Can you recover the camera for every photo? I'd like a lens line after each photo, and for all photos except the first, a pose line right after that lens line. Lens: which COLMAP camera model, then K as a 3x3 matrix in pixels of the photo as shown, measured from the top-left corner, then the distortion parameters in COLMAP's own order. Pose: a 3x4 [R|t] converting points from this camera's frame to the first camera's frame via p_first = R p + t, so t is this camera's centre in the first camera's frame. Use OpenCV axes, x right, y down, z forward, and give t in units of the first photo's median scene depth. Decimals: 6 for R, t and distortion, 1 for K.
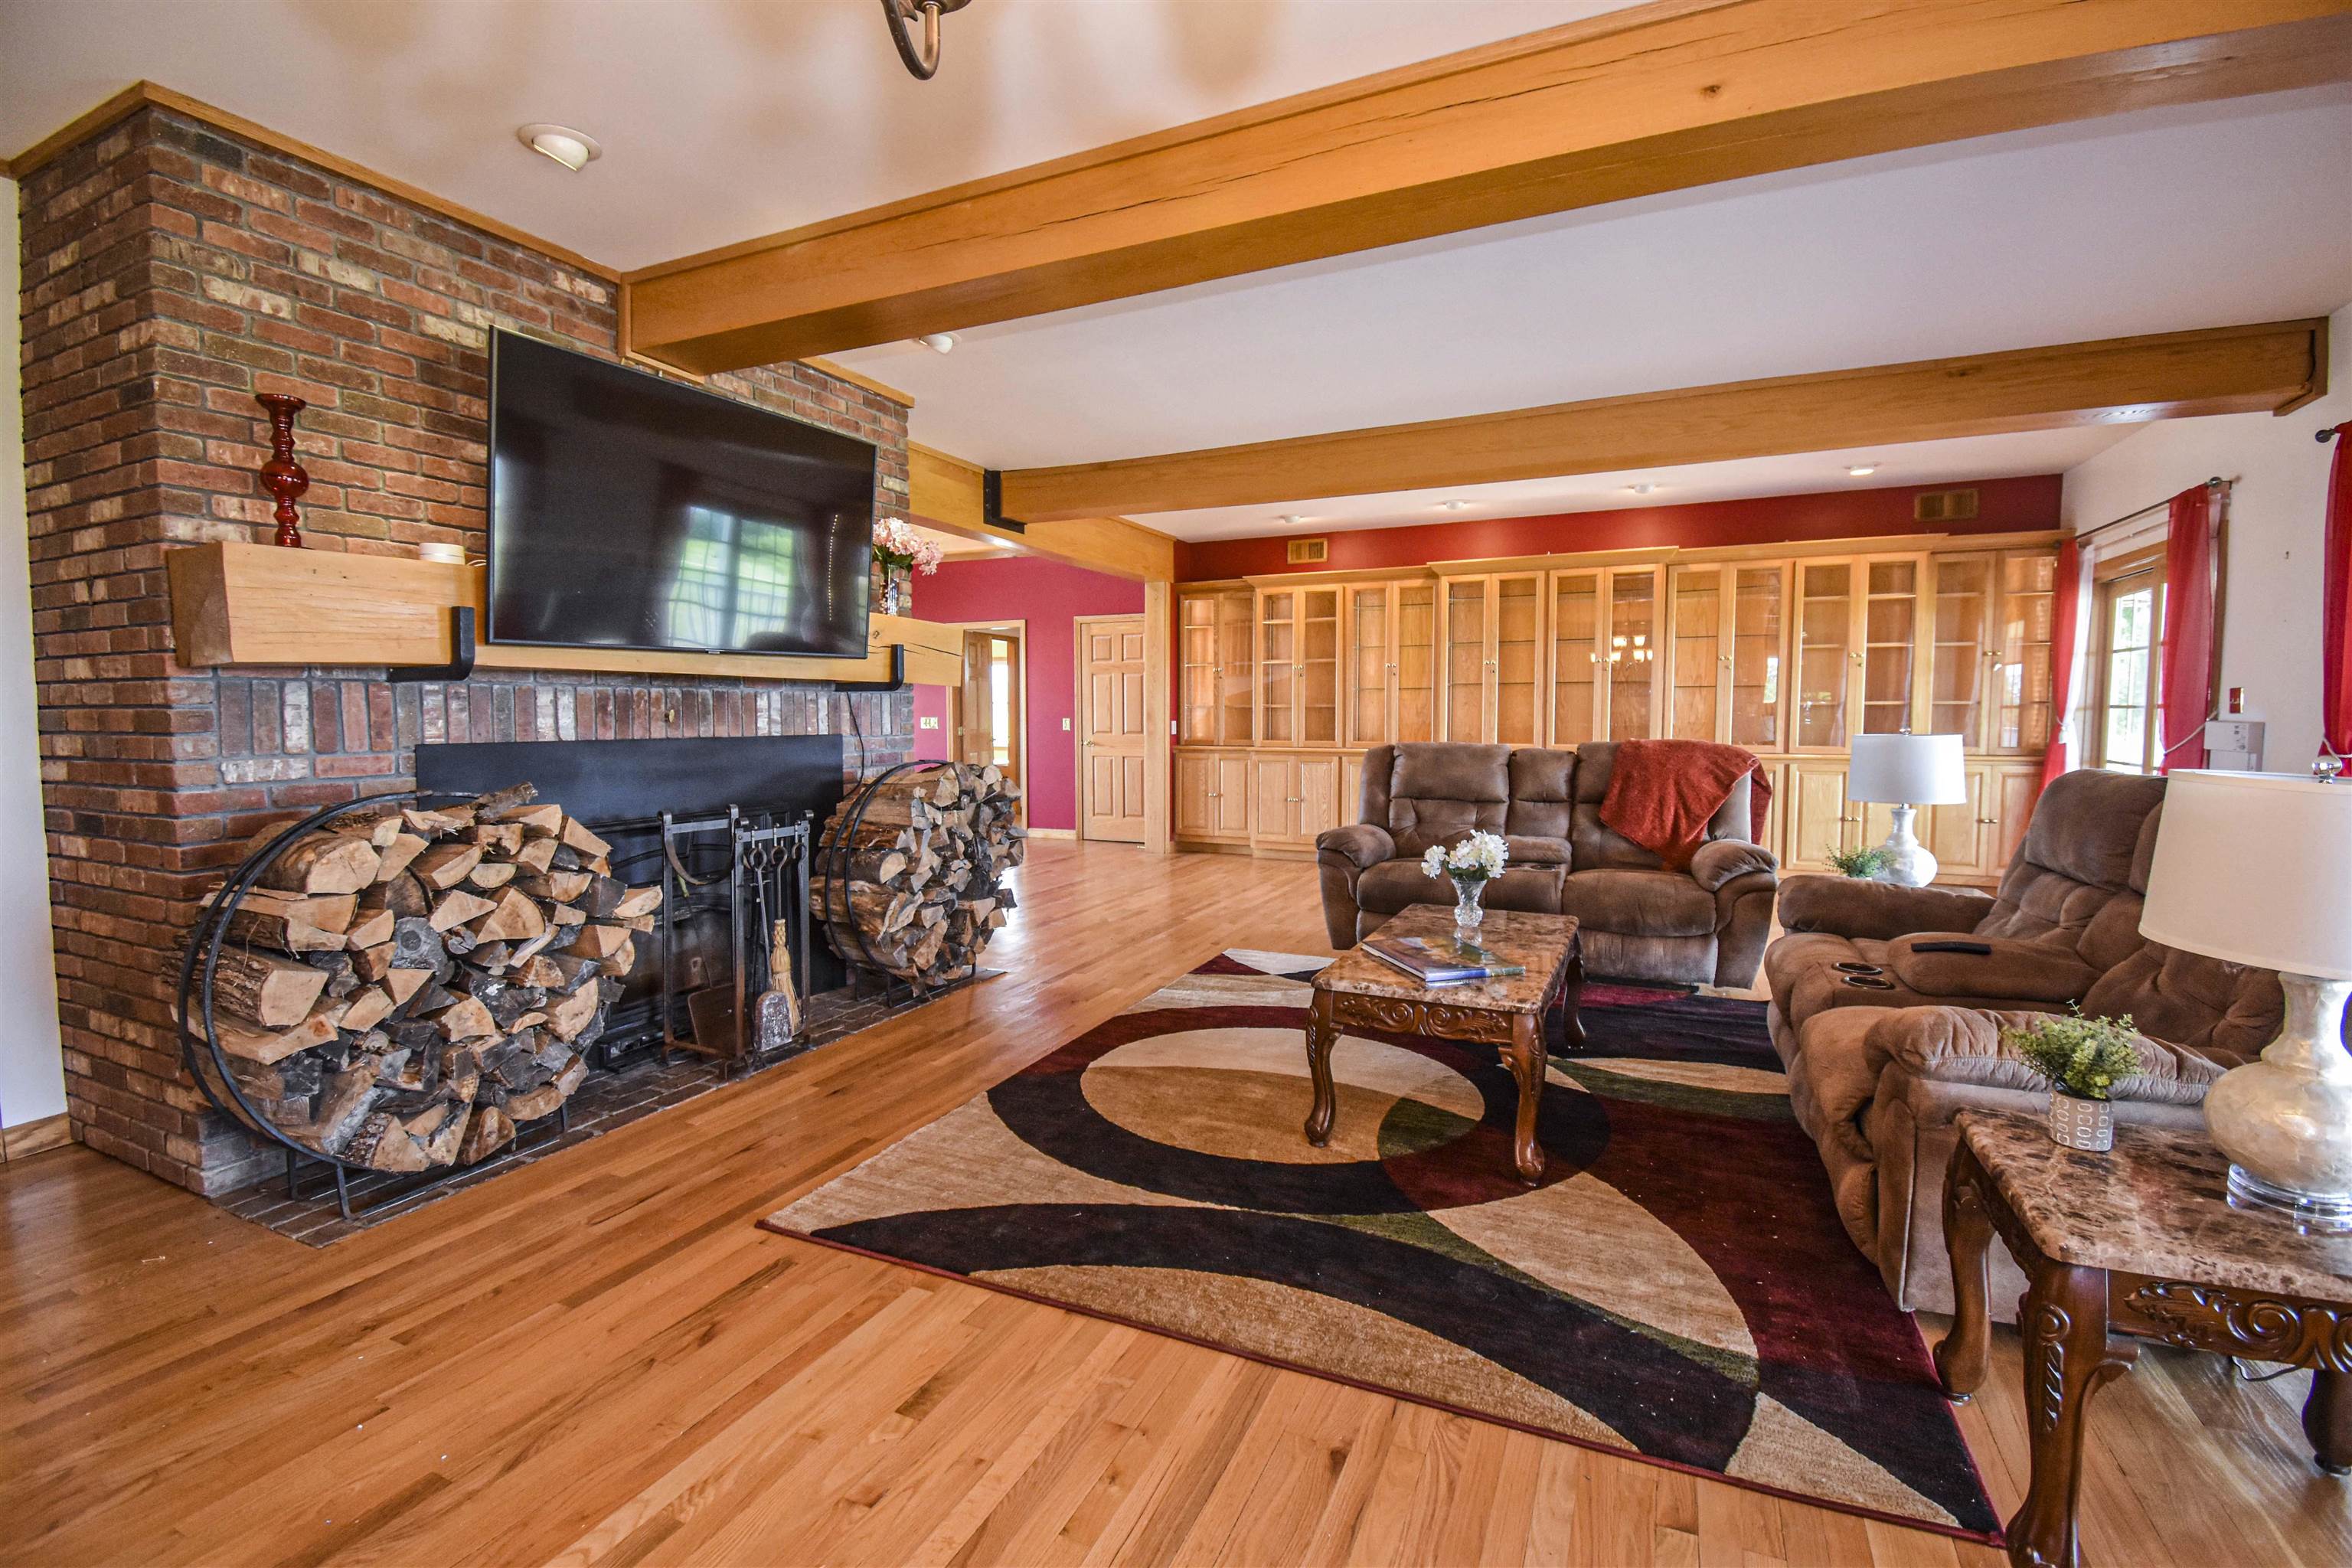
lens RADIAL K [[1058.8, 0, 1173.5], [0, 1058.8, 780.9], [0, 0, 1]] dist [0.004130, -0.018851]
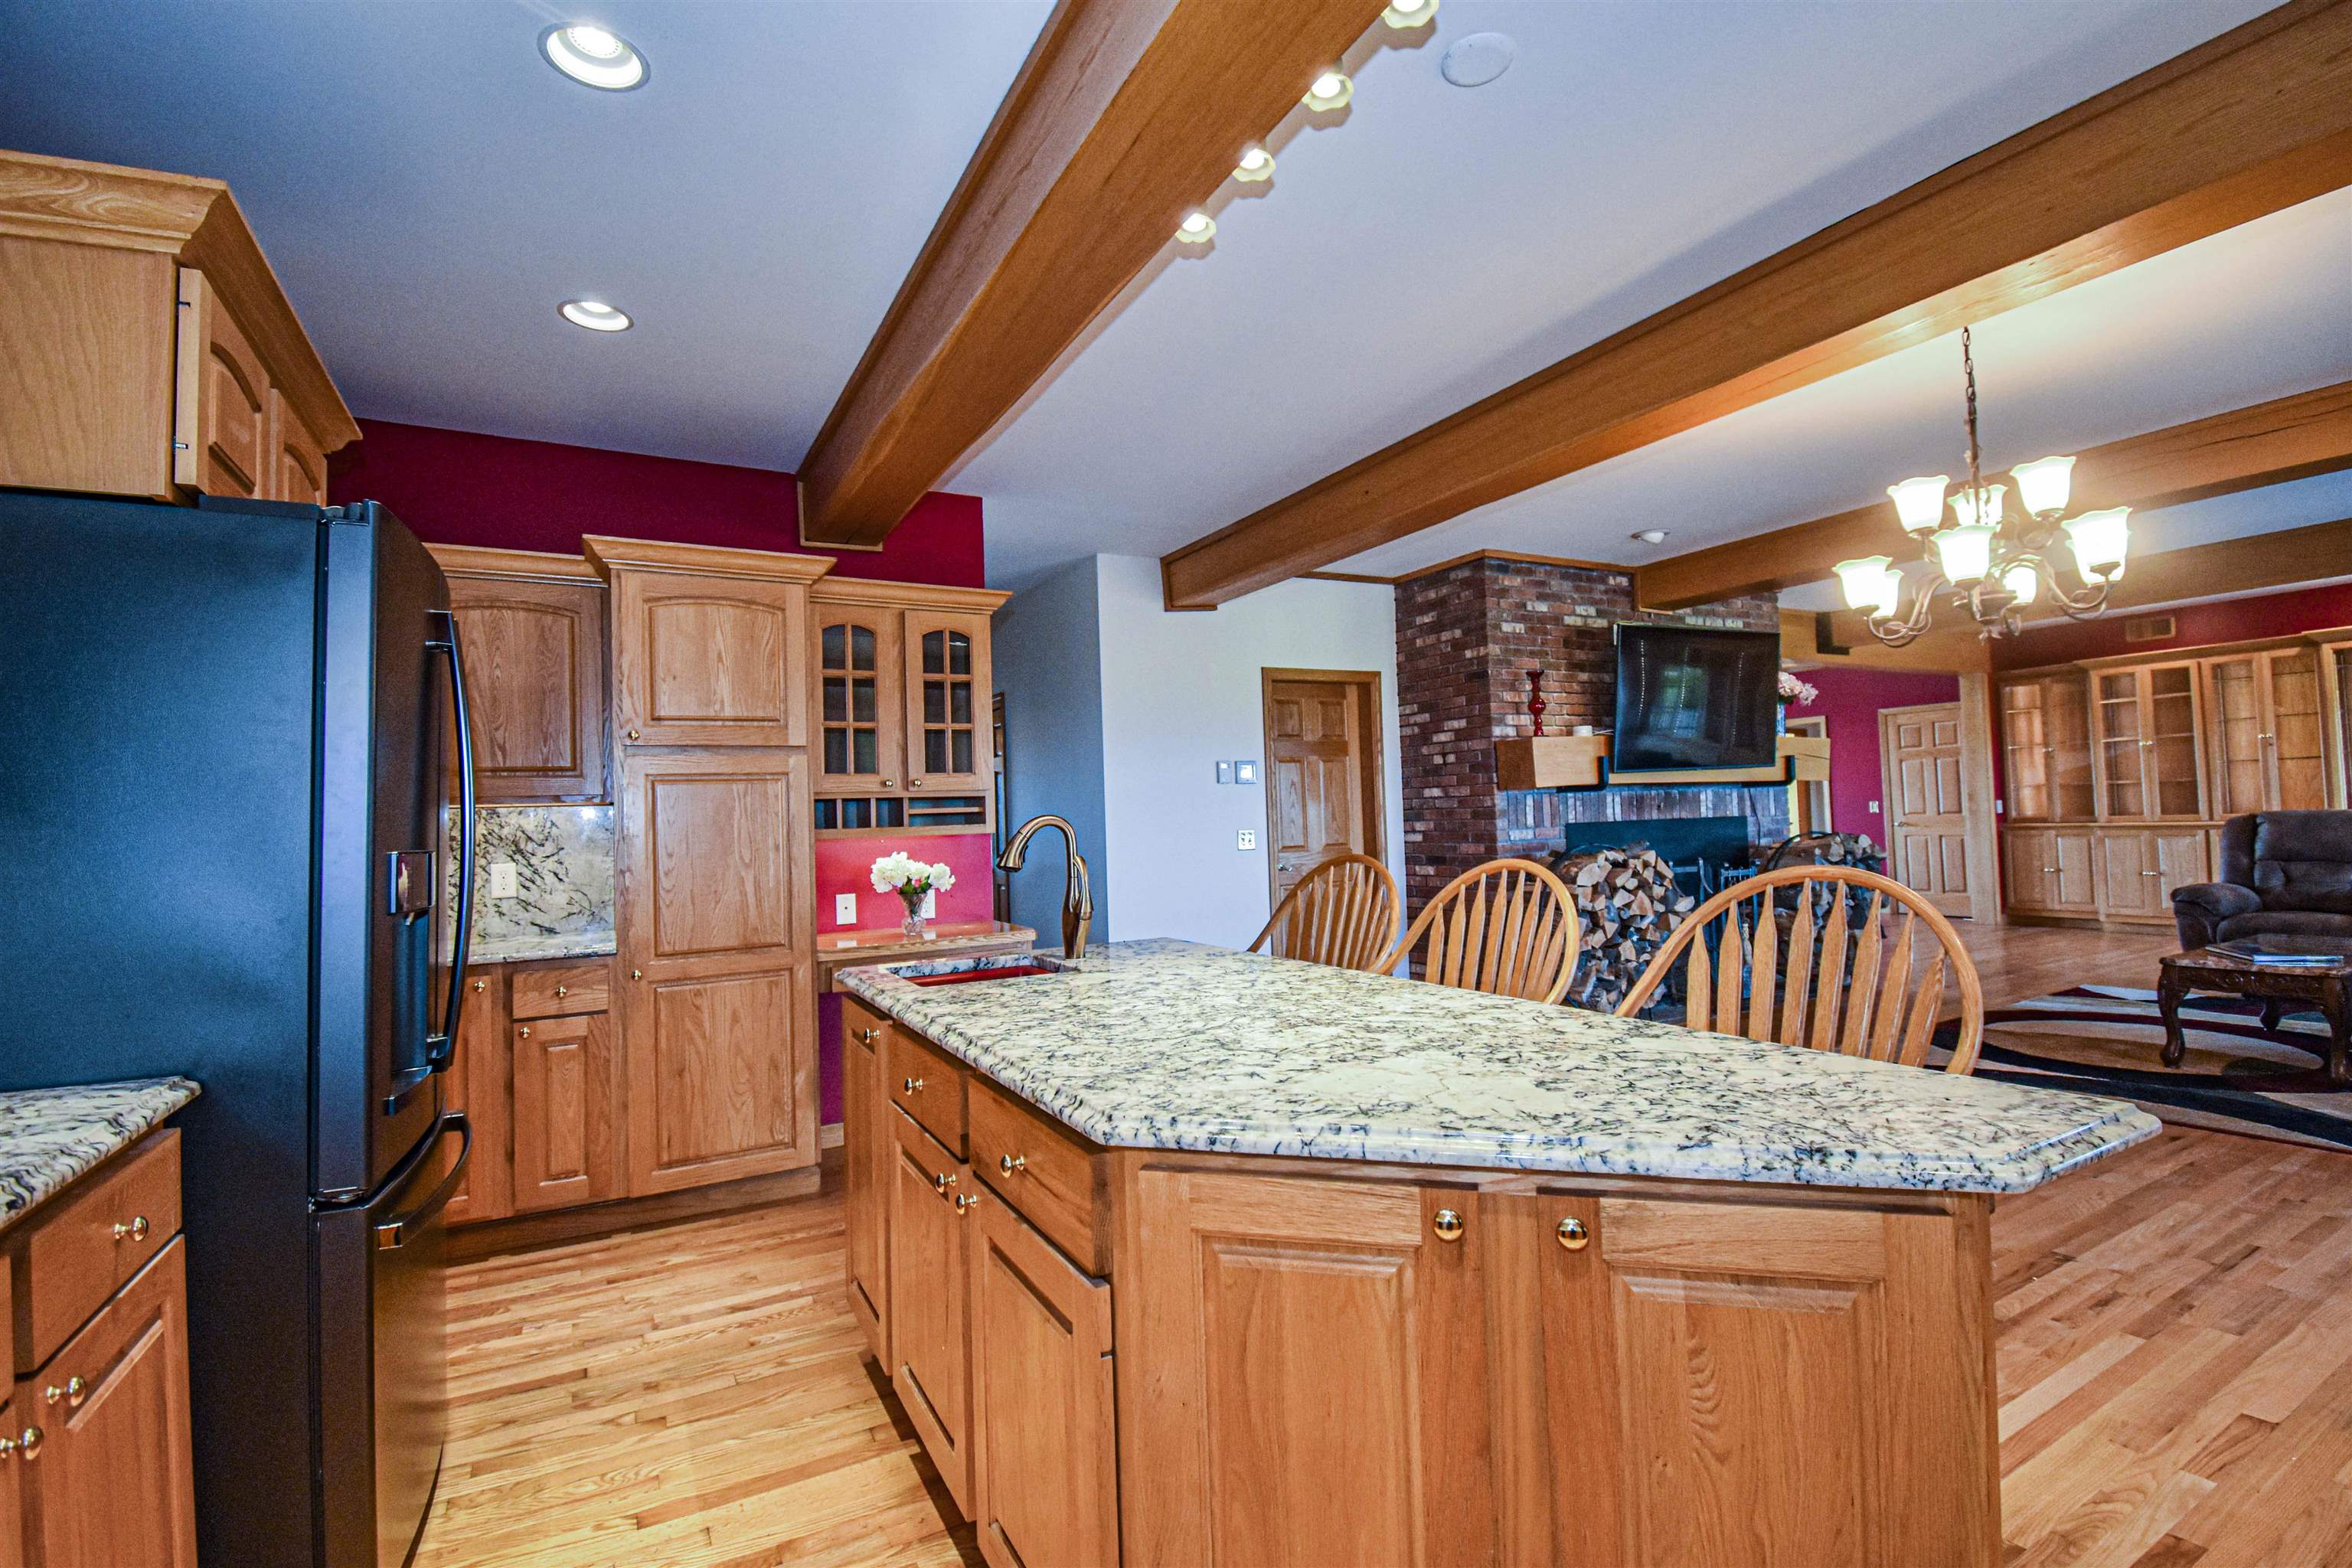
lens RADIAL K [[1058.8, 0, 1164.3], [0, 1058.8, 778.7], [0, 0, 1]] dist [0.004130, -0.018851]
pose [[0.797966, -0.046896, -0.600876, -0.073489], [-0.007252, 0.996149, -0.087377, 0.047254], [0.602659, 0.074081, 0.794552, -0.807889]]
